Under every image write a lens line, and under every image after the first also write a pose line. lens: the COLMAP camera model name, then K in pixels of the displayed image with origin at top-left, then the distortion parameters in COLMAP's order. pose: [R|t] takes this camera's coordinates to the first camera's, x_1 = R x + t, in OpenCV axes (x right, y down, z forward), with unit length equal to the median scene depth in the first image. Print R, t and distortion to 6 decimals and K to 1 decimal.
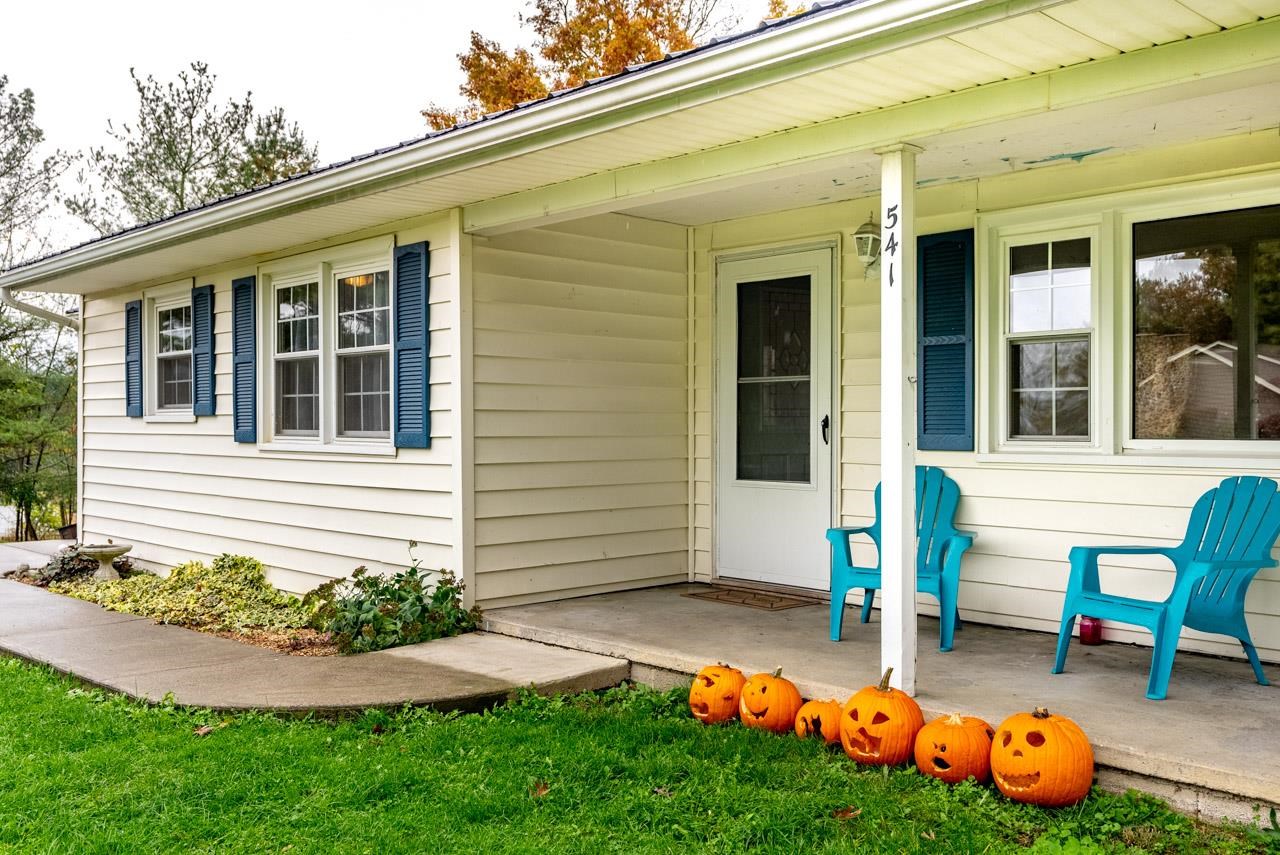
lens RADIAL K [[1108.2, 0, 640.0], [0, 1108.2, 427.5], [0, 0, 1]] dist [0.012413, 0.001186]
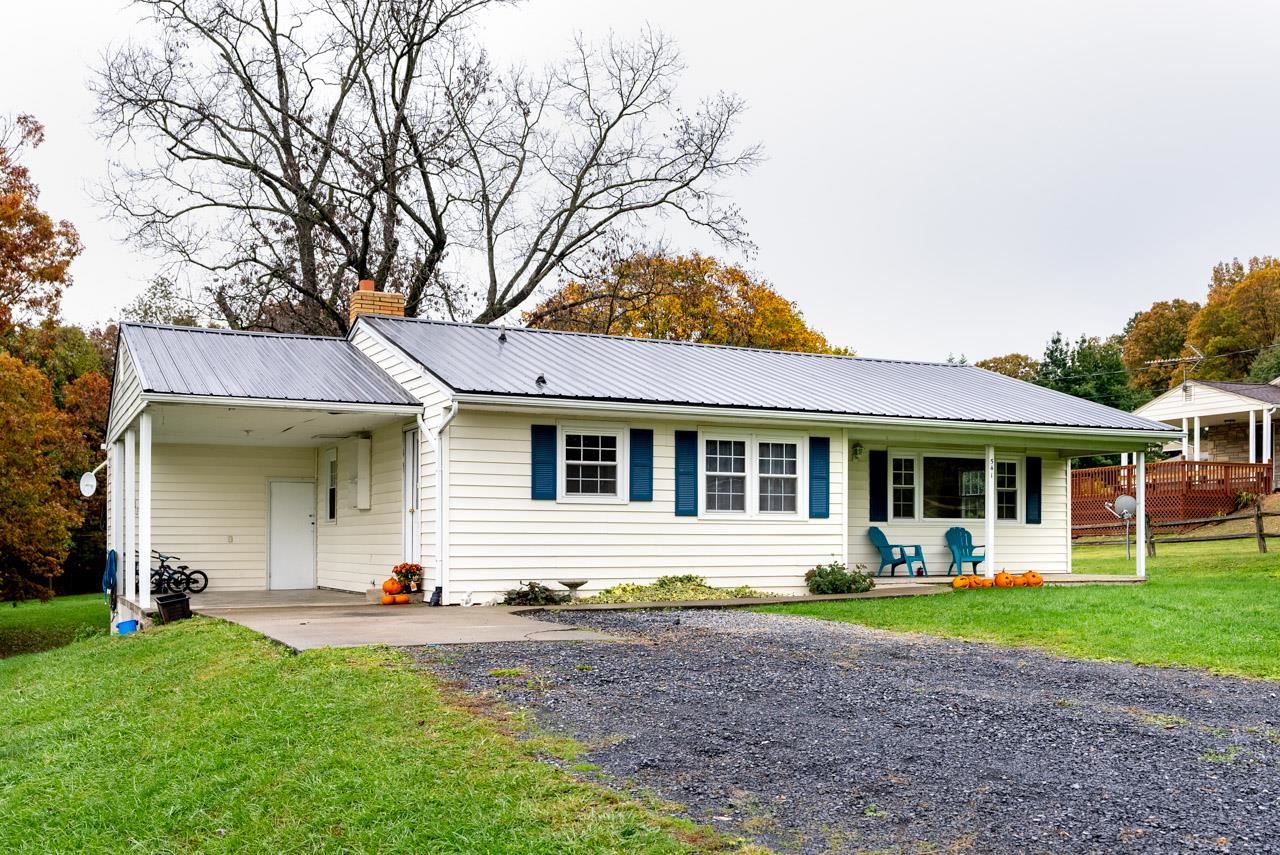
lens RADIAL K [[1353.6, 0, 567.6], [0, 1353.6, 430.8], [0, 0, 1]] dist [0.005894, 0.018424]
pose [[0.357011, 0.082716, 0.930431, -3.352420], [0.002685, 0.995977, -0.089573, 0.098342], [-0.934096, 0.034477, 0.355352, 0.441400]]
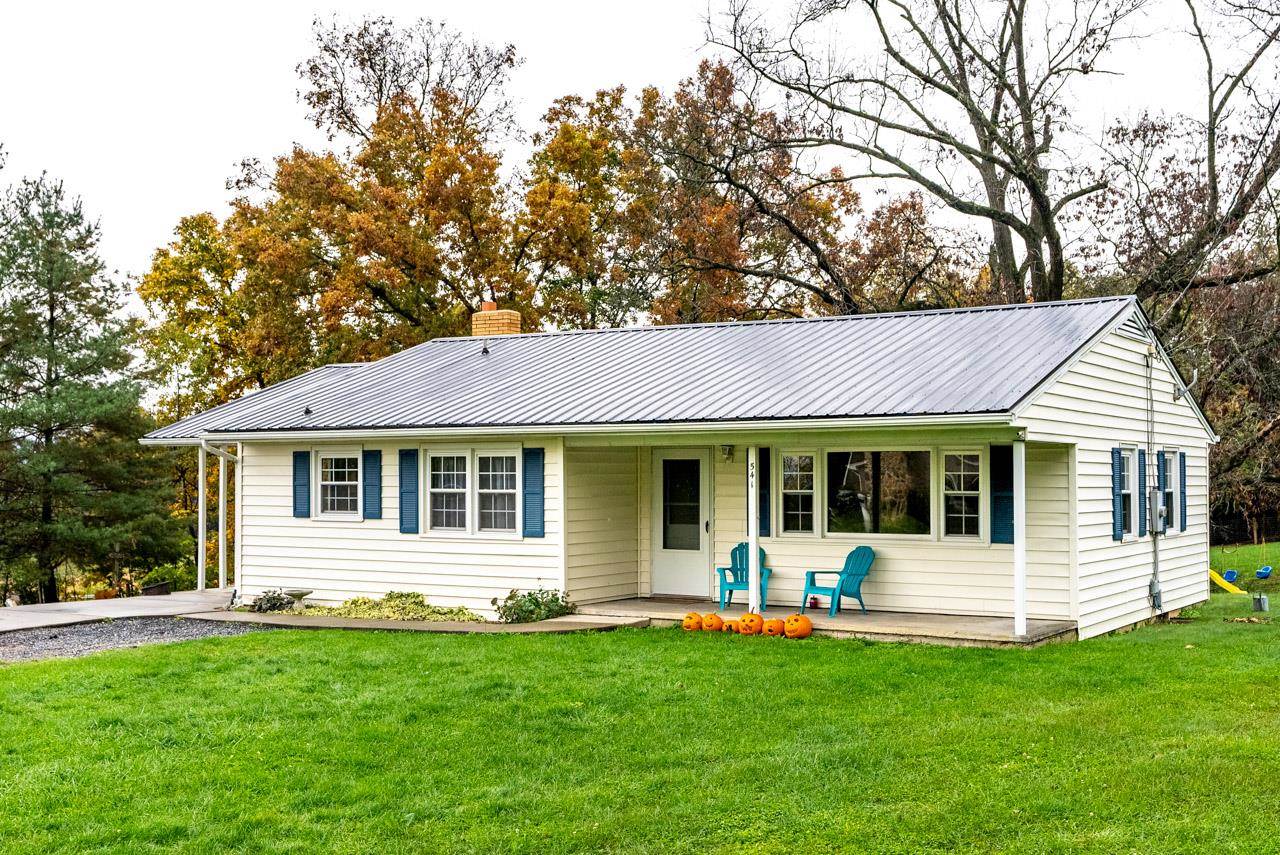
lens RADIAL K [[1353.6, 0, 567.6], [0, 1353.6, 430.8], [0, 0, 1]] dist [0.005894, 0.018424]
pose [[0.982349, 0.002960, 0.187036, -0.669562], [0.003950, 0.999324, -0.036562, -0.099649], [-0.187018, 0.036655, 0.981672, -1.788811]]
